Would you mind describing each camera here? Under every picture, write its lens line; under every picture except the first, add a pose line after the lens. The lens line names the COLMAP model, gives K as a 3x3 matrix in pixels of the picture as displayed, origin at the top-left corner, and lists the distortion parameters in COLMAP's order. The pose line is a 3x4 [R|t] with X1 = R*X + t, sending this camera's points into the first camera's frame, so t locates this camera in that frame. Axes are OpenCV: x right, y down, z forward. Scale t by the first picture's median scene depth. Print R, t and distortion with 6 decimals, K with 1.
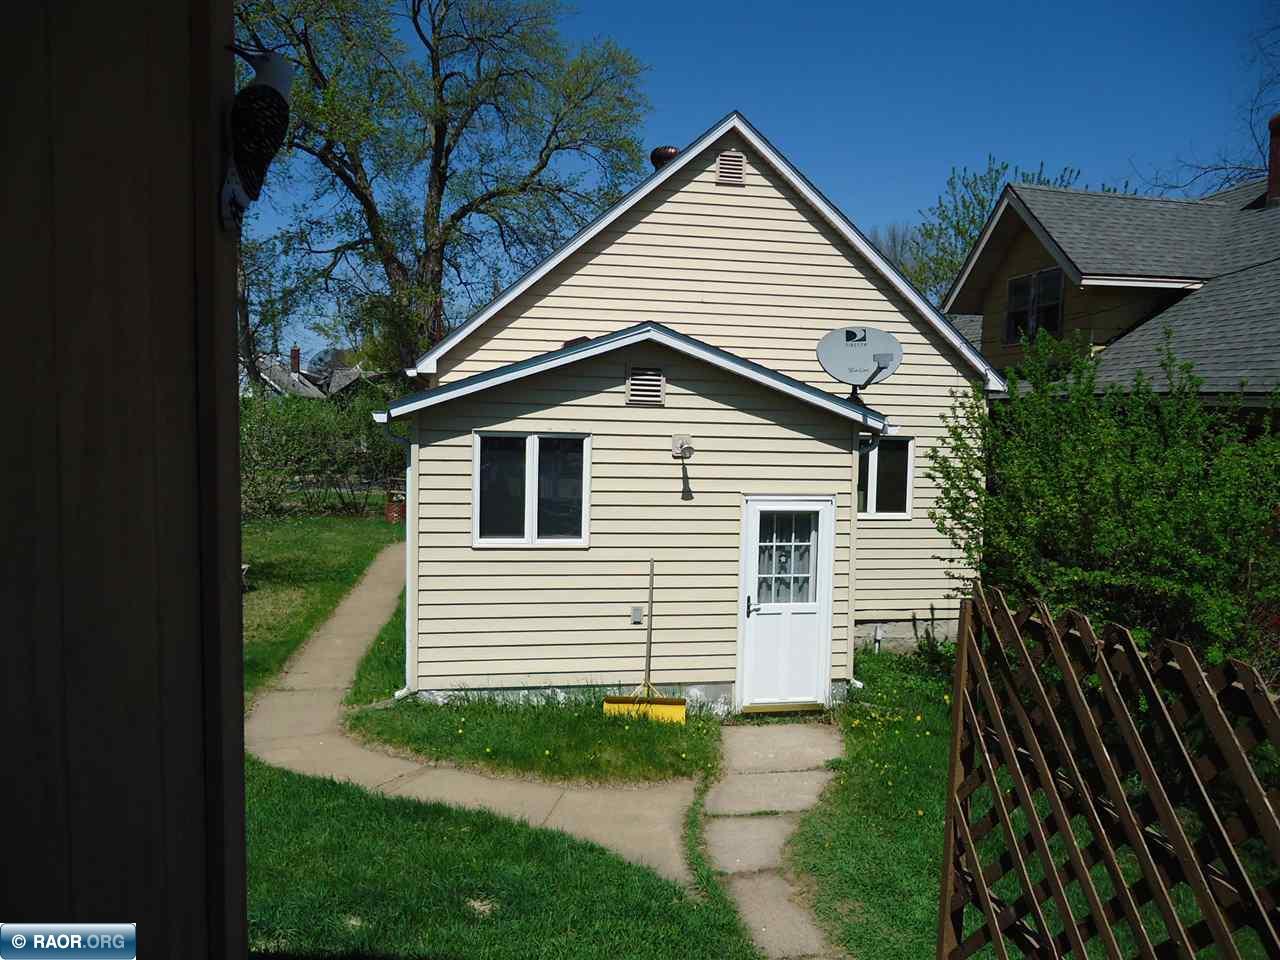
lens RADIAL K [[945.5, 0, 640.0], [0, 945.5, 480.0], [0, 0, 1]] dist [-0.000624, 0.000452]
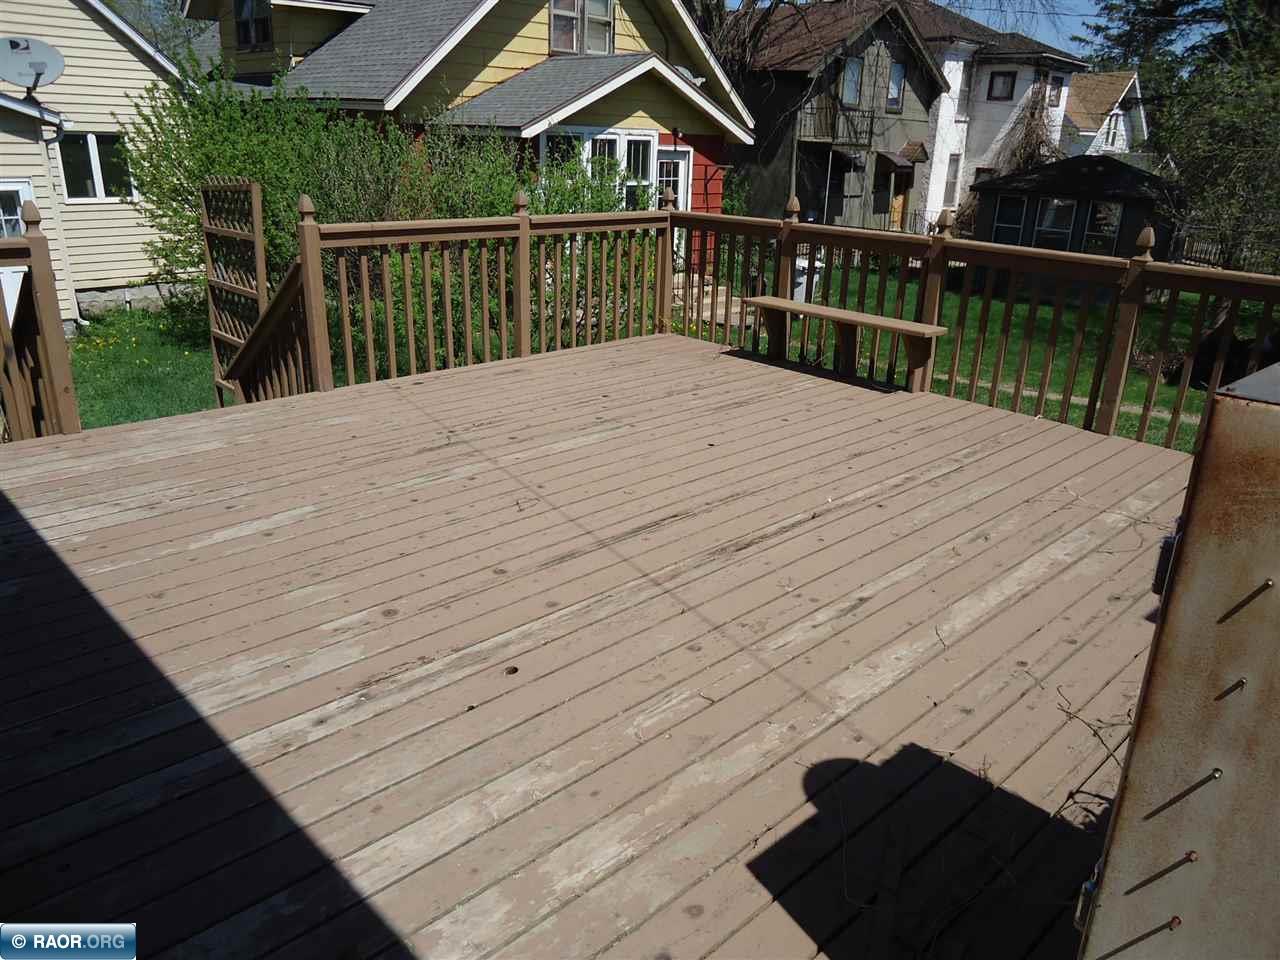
lens RADIAL K [[945.5, 0, 640.0], [0, 945.5, 480.0], [0, 0, 1]] dist [-0.000624, 0.000452]
pose [[0.824726, -0.196463, 0.530310, 0.122751], [0.033942, 0.953224, 0.300353, 0.049560], [-0.564513, -0.229710, 0.792817, -0.589529]]
